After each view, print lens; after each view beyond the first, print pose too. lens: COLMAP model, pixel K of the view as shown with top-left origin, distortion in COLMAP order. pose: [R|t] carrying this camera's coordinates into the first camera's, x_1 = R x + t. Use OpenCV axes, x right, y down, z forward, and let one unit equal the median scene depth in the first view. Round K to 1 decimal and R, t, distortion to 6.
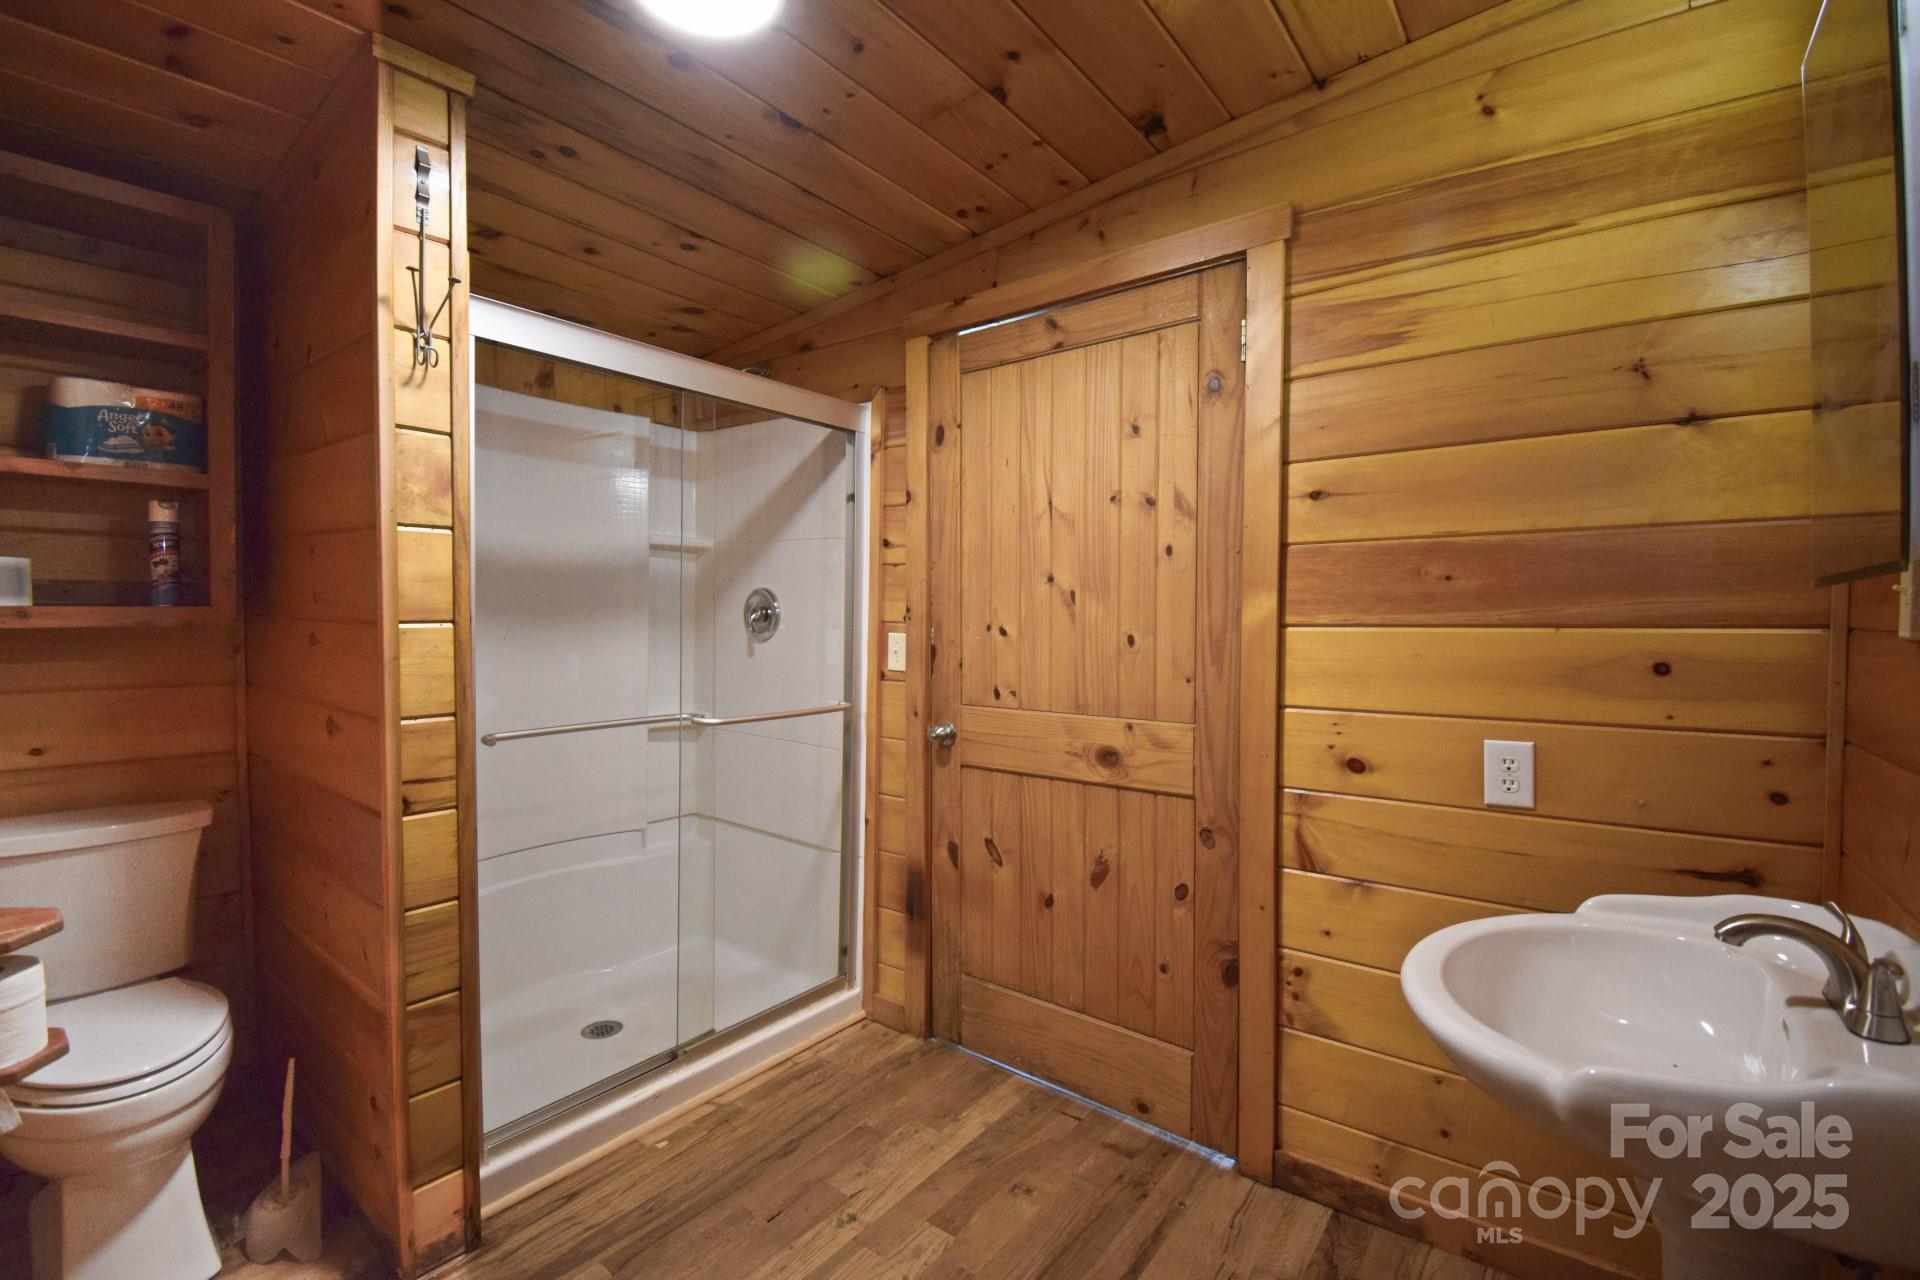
lens RADIAL K [[839.5, 0, 965.2], [0, 839.5, 635.9], [0, 0, 1]] dist [0.006494, -0.017434]
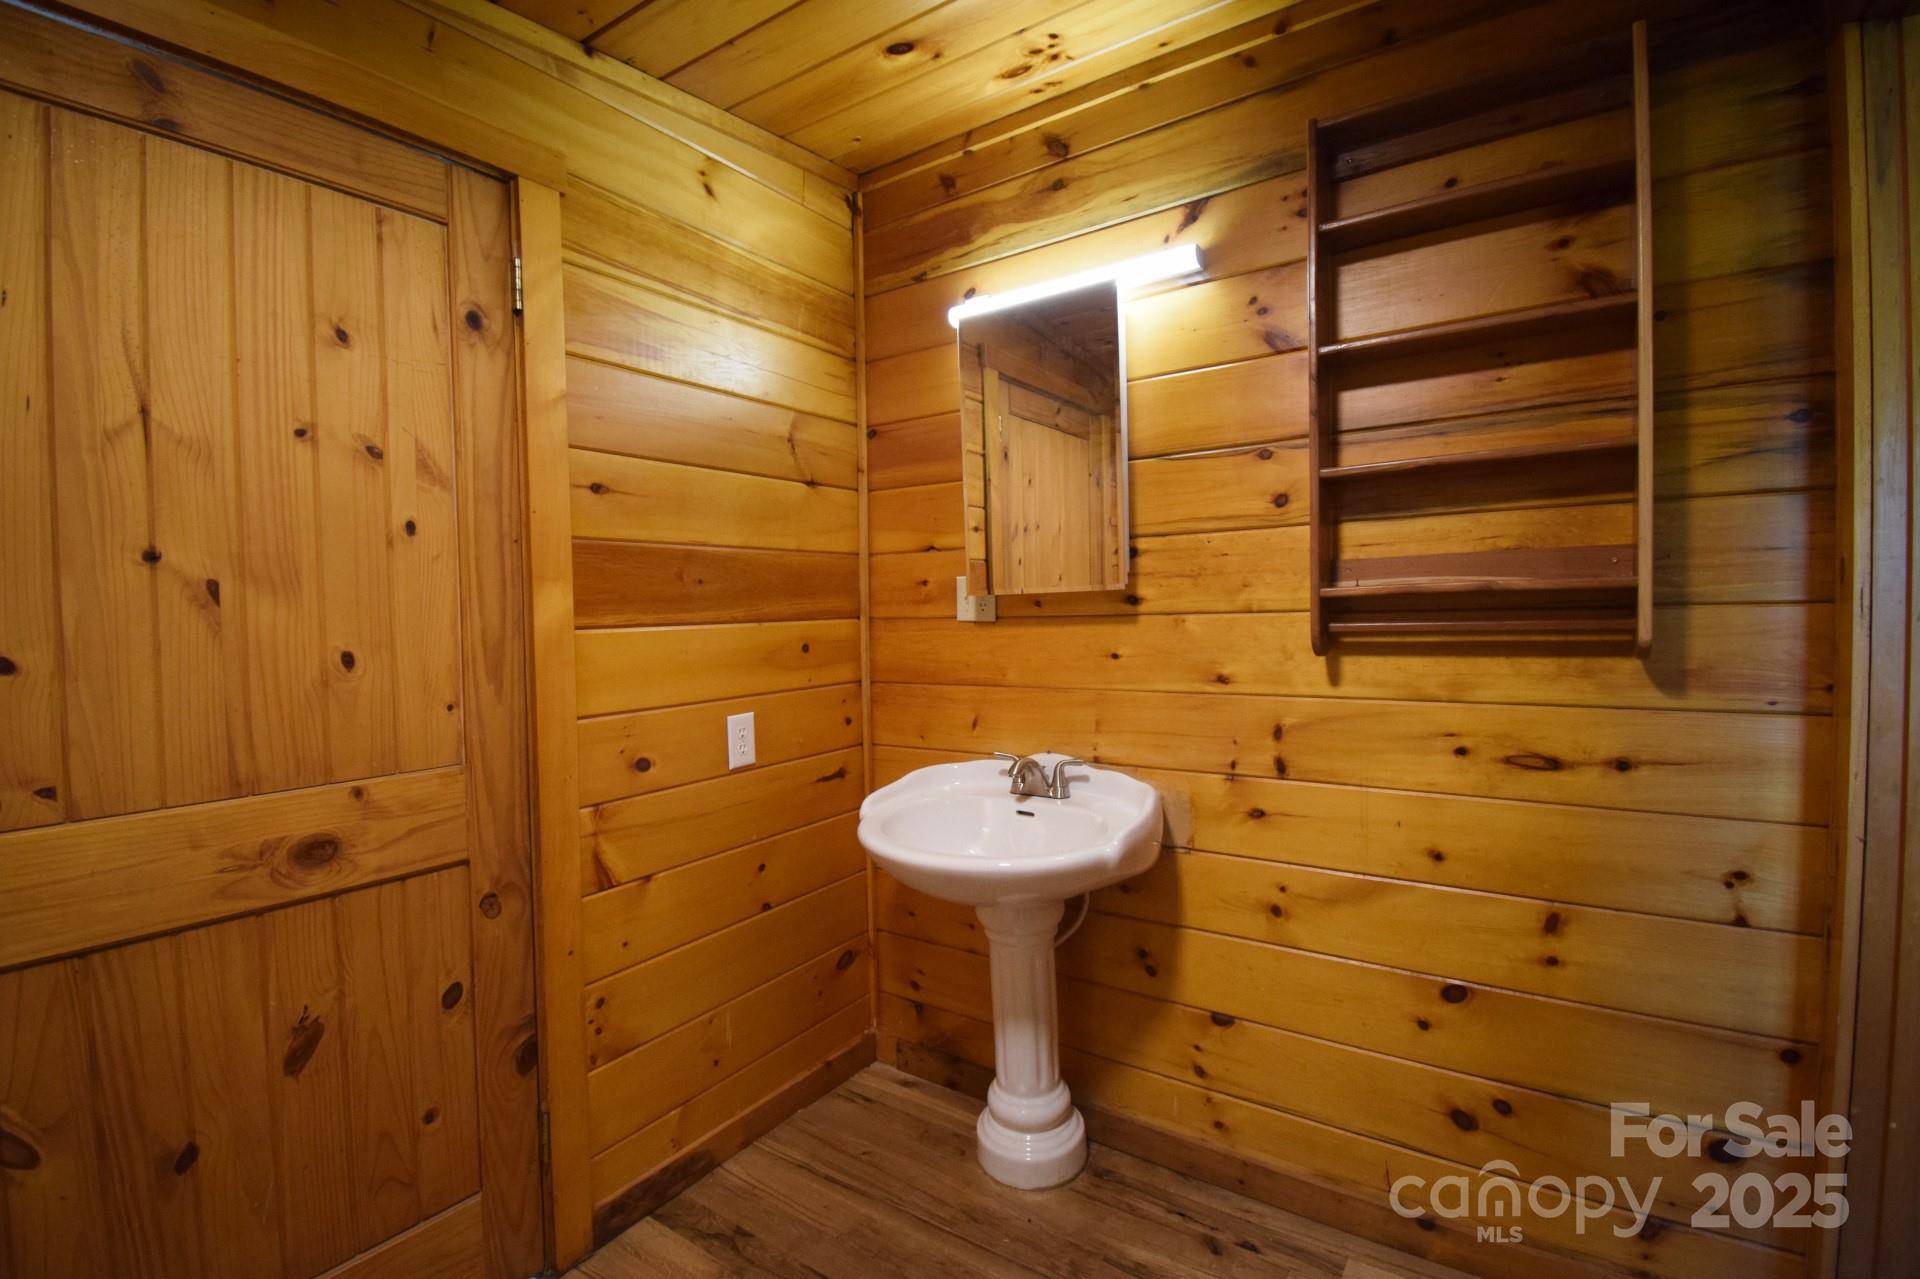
lens RADIAL K [[839.5, 0, 968.6], [0, 839.5, 637.1], [0, 0, 1]] dist [0.006494, -0.017434]
pose [[-0.045763, -0.035273, 0.998329, -0.486722], [0.041645, 0.998440, 0.037186, -0.017353], [-0.998084, 0.043277, -0.044223, 0.569765]]
